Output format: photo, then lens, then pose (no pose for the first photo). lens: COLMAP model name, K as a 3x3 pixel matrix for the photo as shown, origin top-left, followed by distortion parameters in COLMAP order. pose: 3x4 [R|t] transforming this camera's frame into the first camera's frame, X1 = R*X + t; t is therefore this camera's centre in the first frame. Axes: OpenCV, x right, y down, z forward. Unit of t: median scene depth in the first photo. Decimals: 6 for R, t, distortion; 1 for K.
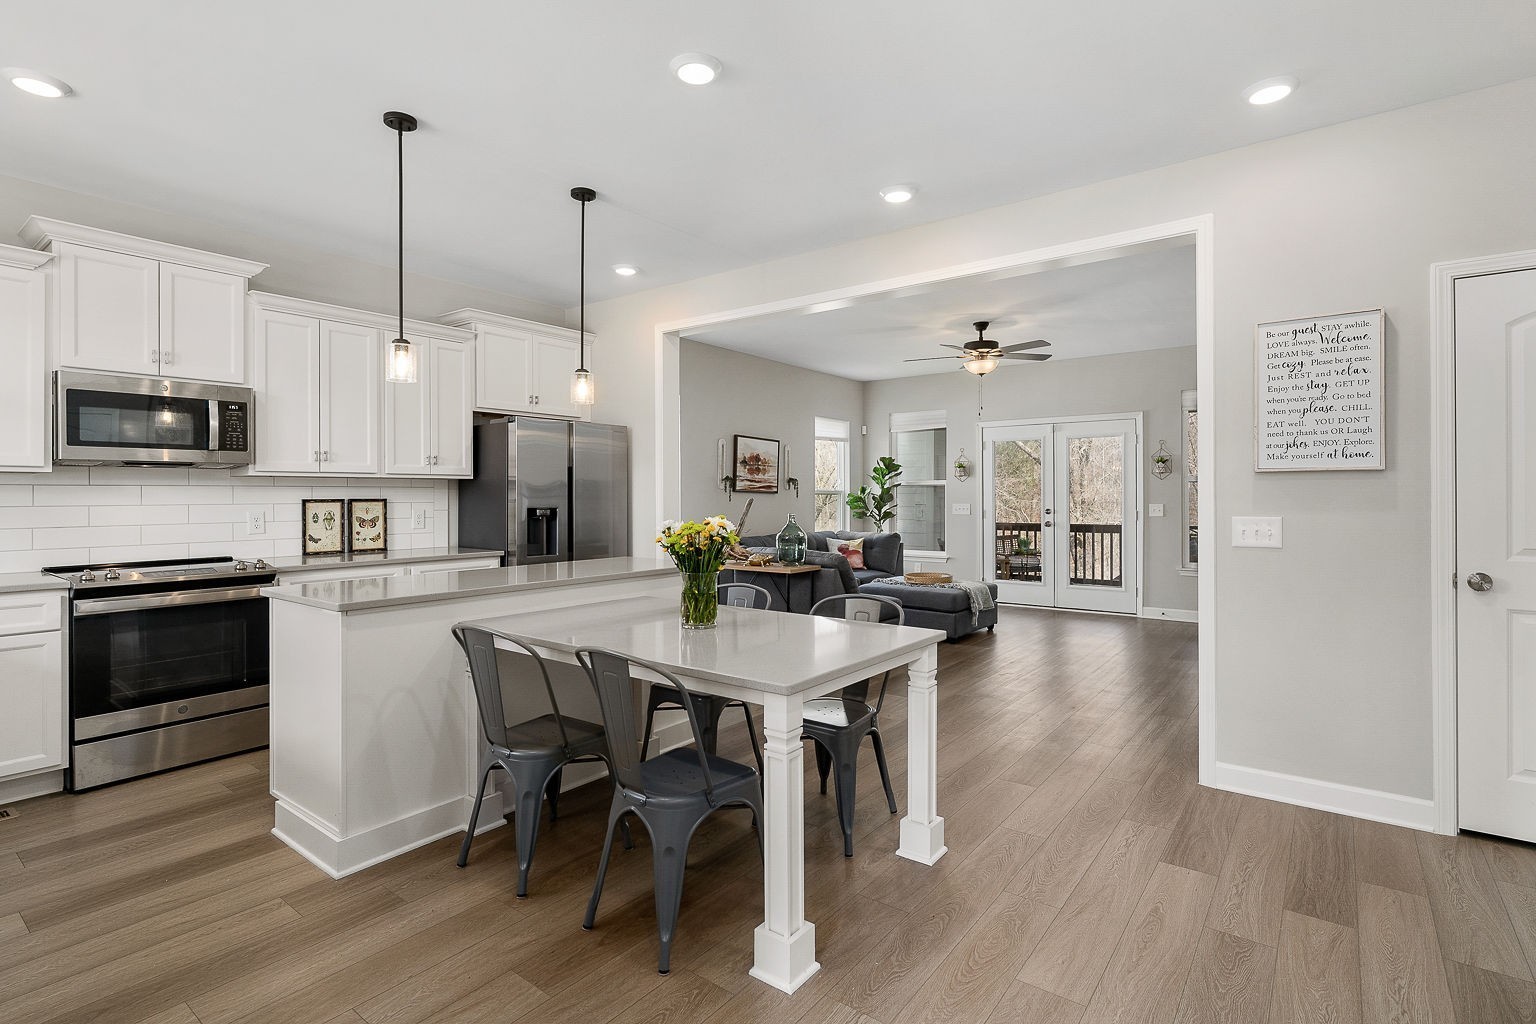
lens RADIAL K [[739.9, 0, 768.0], [0, 739.9, 512.0], [0, 0, 1]] dist [-0.004312, -0.000432]
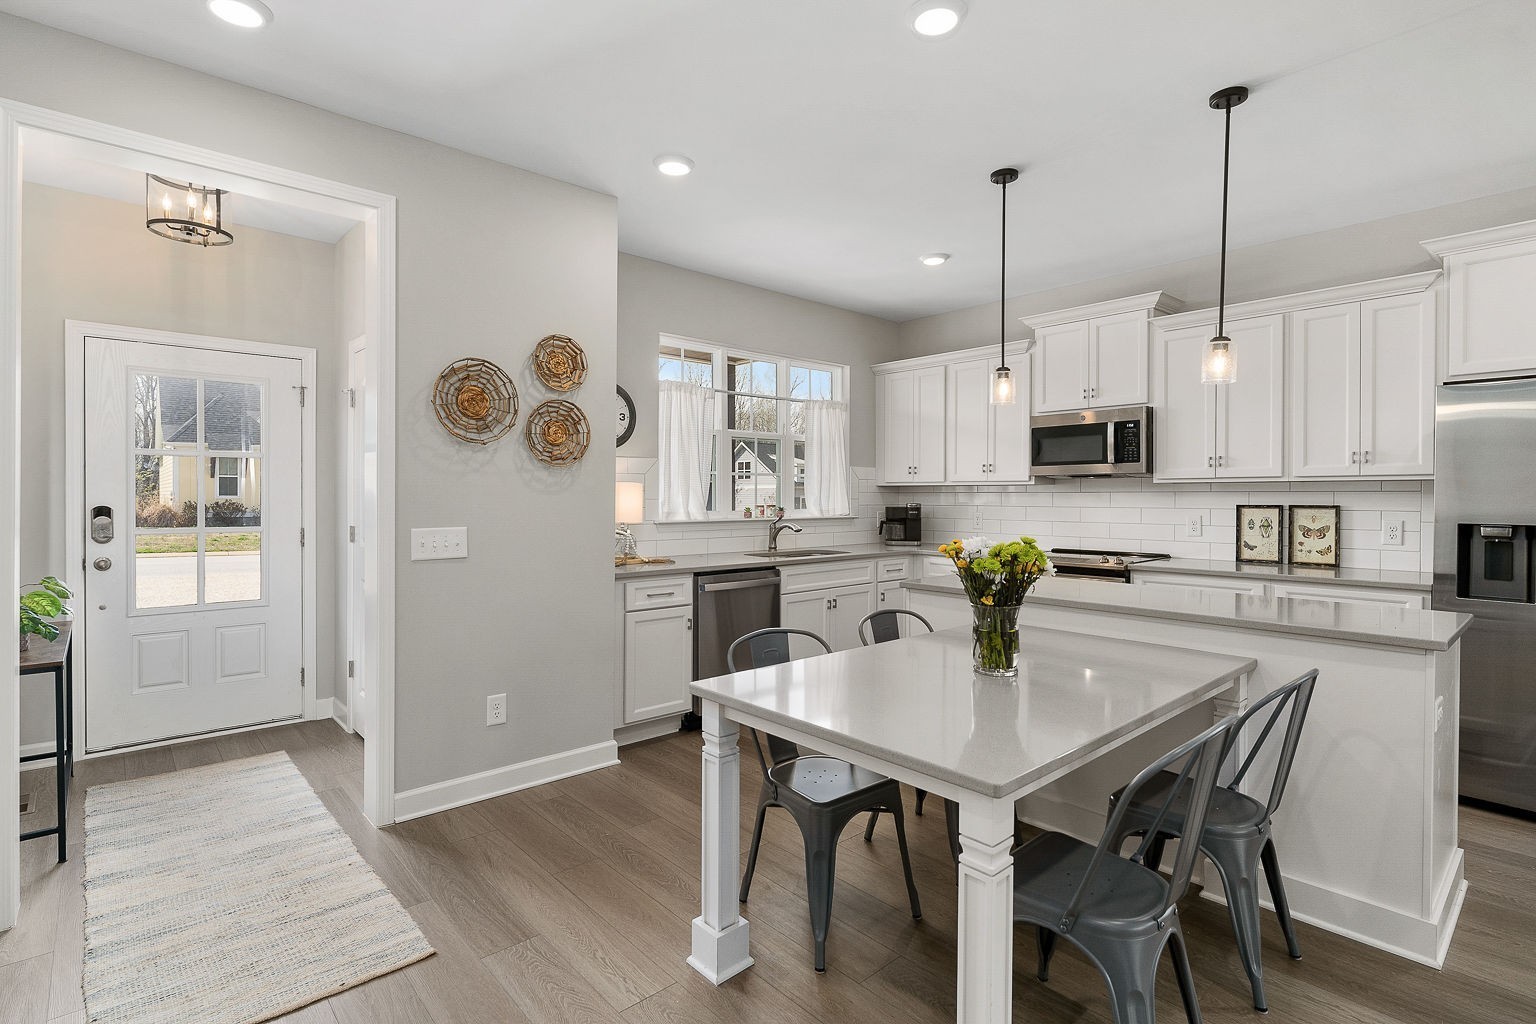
lens RADIAL K [[739.9, 0, 768.0], [0, 739.9, 512.0], [0, 0, 1]] dist [-0.004312, -0.000432]
pose [[-0.183992, 0.024995, -0.982610, 0.443280], [-0.021830, 0.999326, 0.029508, -0.022089], [0.982685, 0.026879, -0.183323, 0.540957]]
